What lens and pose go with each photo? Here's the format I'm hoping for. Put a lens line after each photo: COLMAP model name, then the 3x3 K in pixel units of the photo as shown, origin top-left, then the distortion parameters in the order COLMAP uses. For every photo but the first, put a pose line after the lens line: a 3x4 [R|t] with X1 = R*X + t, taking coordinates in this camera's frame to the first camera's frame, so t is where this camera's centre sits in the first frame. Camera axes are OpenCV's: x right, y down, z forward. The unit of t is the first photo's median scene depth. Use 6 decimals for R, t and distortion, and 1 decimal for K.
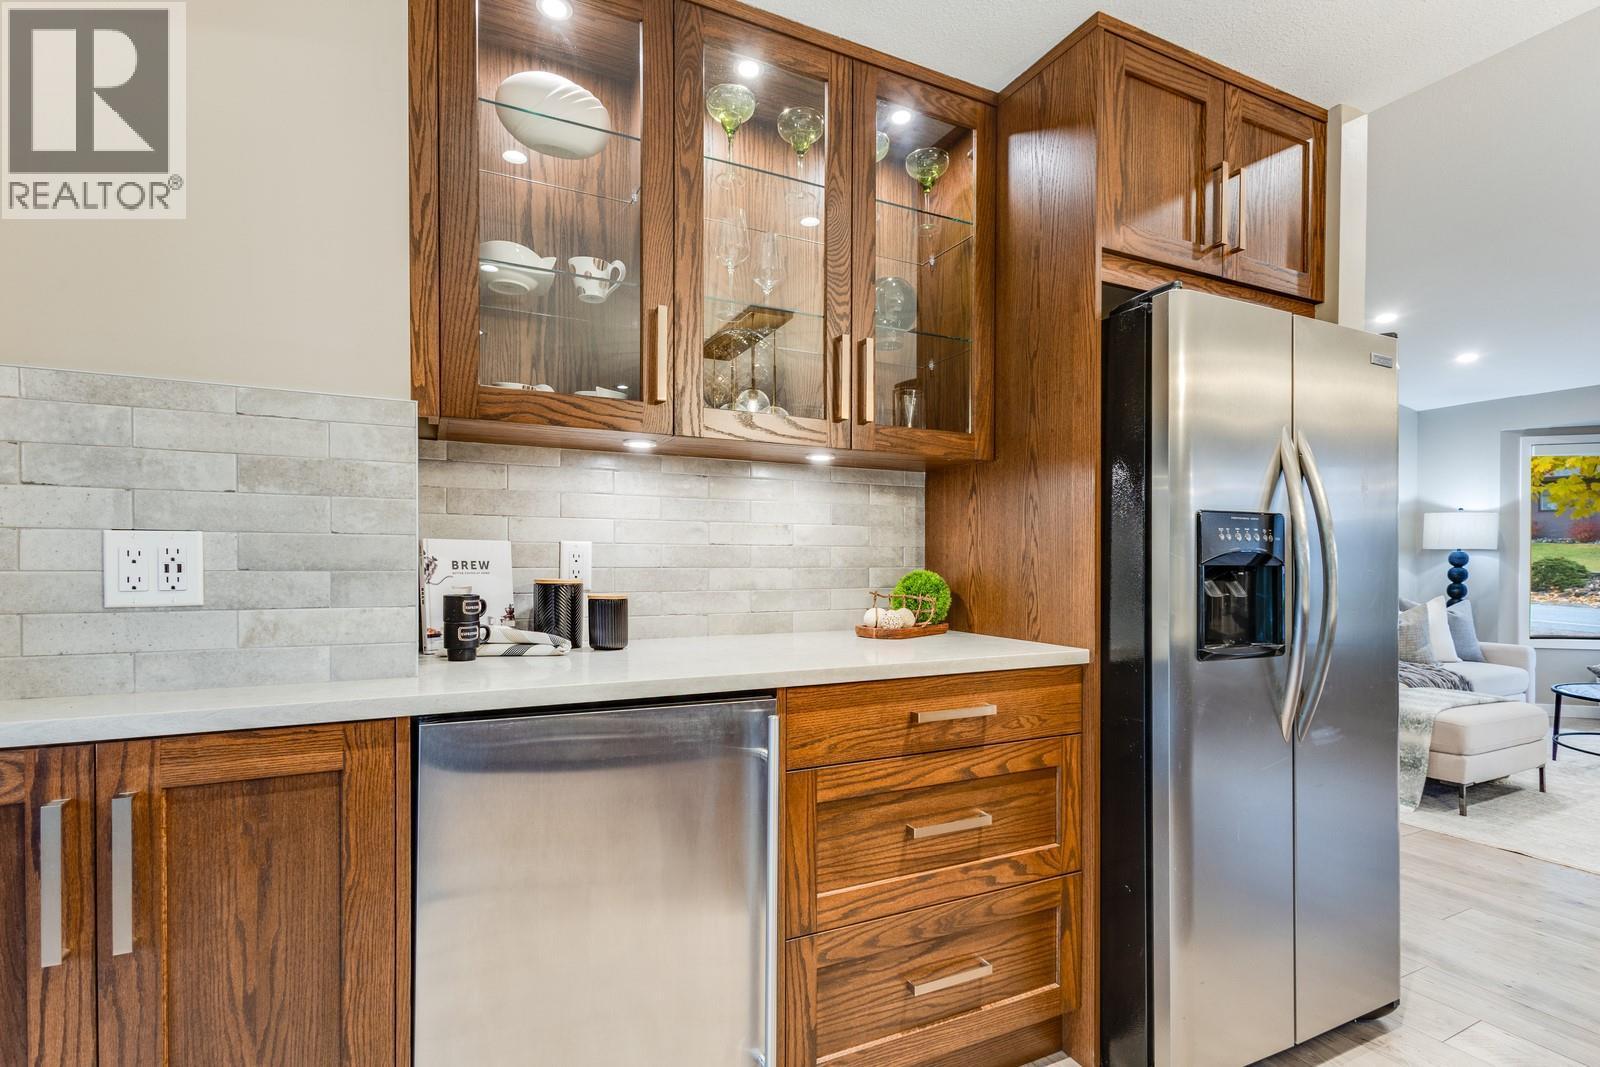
lens RADIAL K [[758.6, 0, 800.5], [0, 758.6, 537.4], [0, 0, 1]] dist [0.017168, -0.000390]
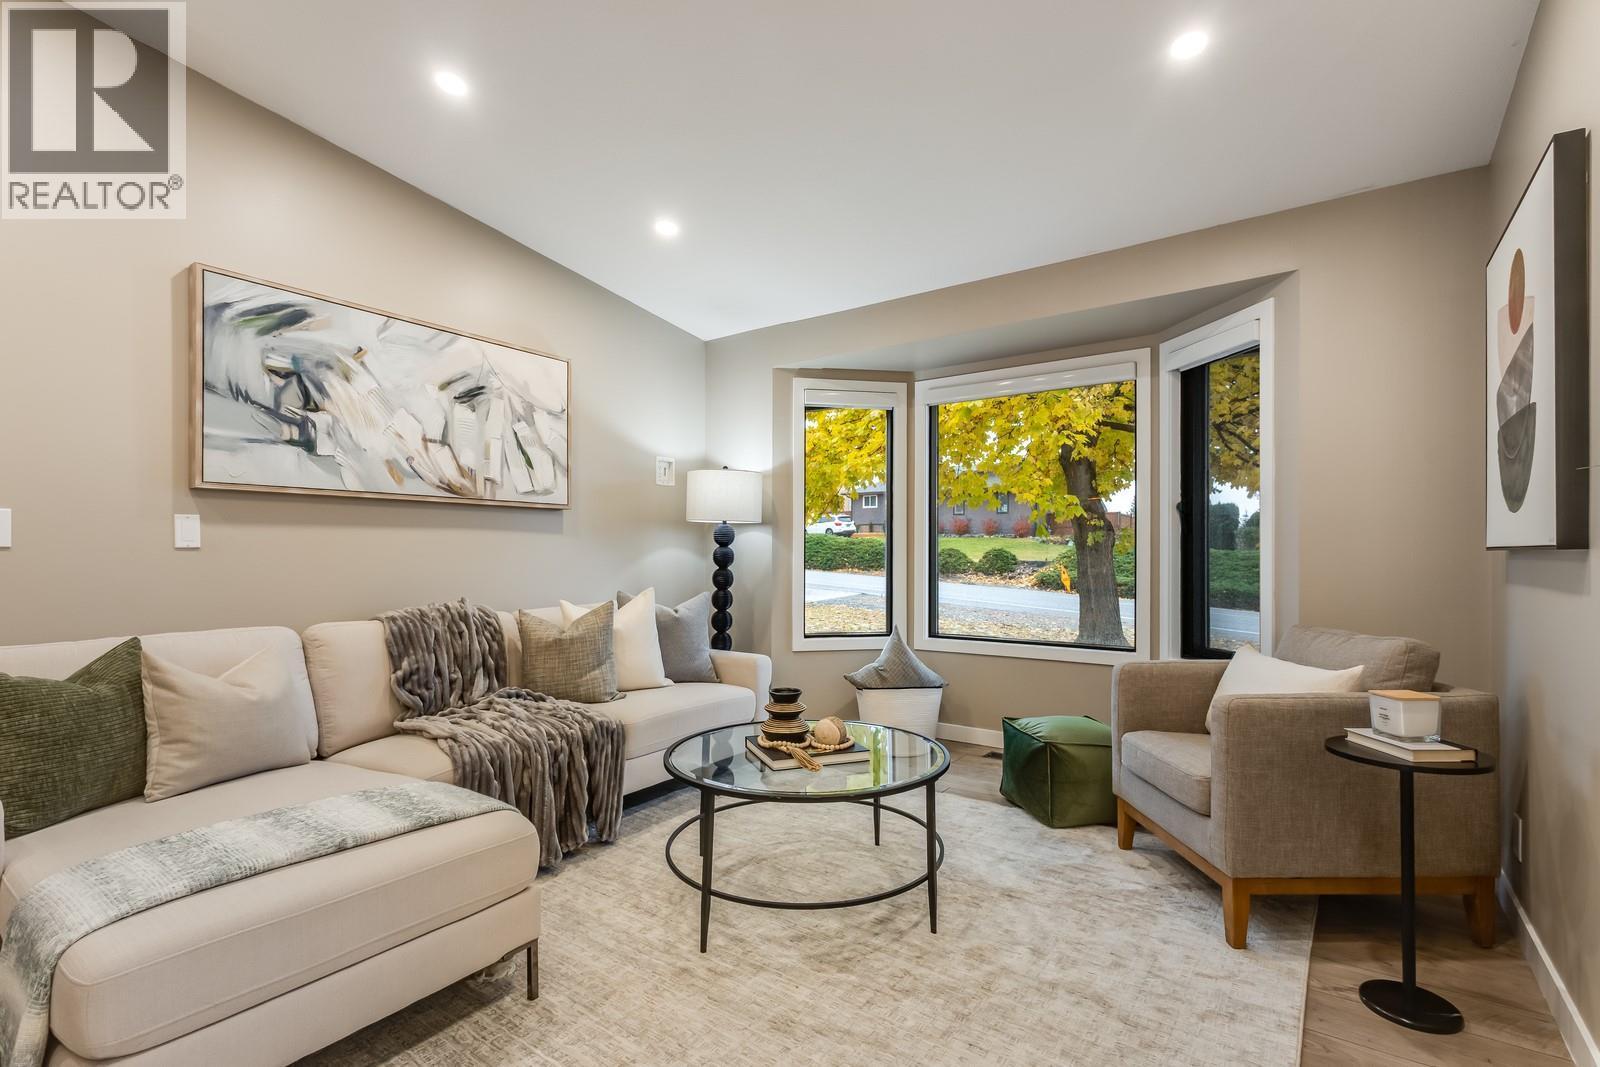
lens RADIAL K [[758.6, 0, 799.5], [0, 758.6, 539.5], [0, 0, 1]] dist [0.017168, -0.000390]
pose [[0.878023, -0.003848, 0.478603, 0.571924], [0.001865, 0.999988, 0.004617, 0.028352], [-0.478615, -0.003161, 0.878019, 0.324457]]
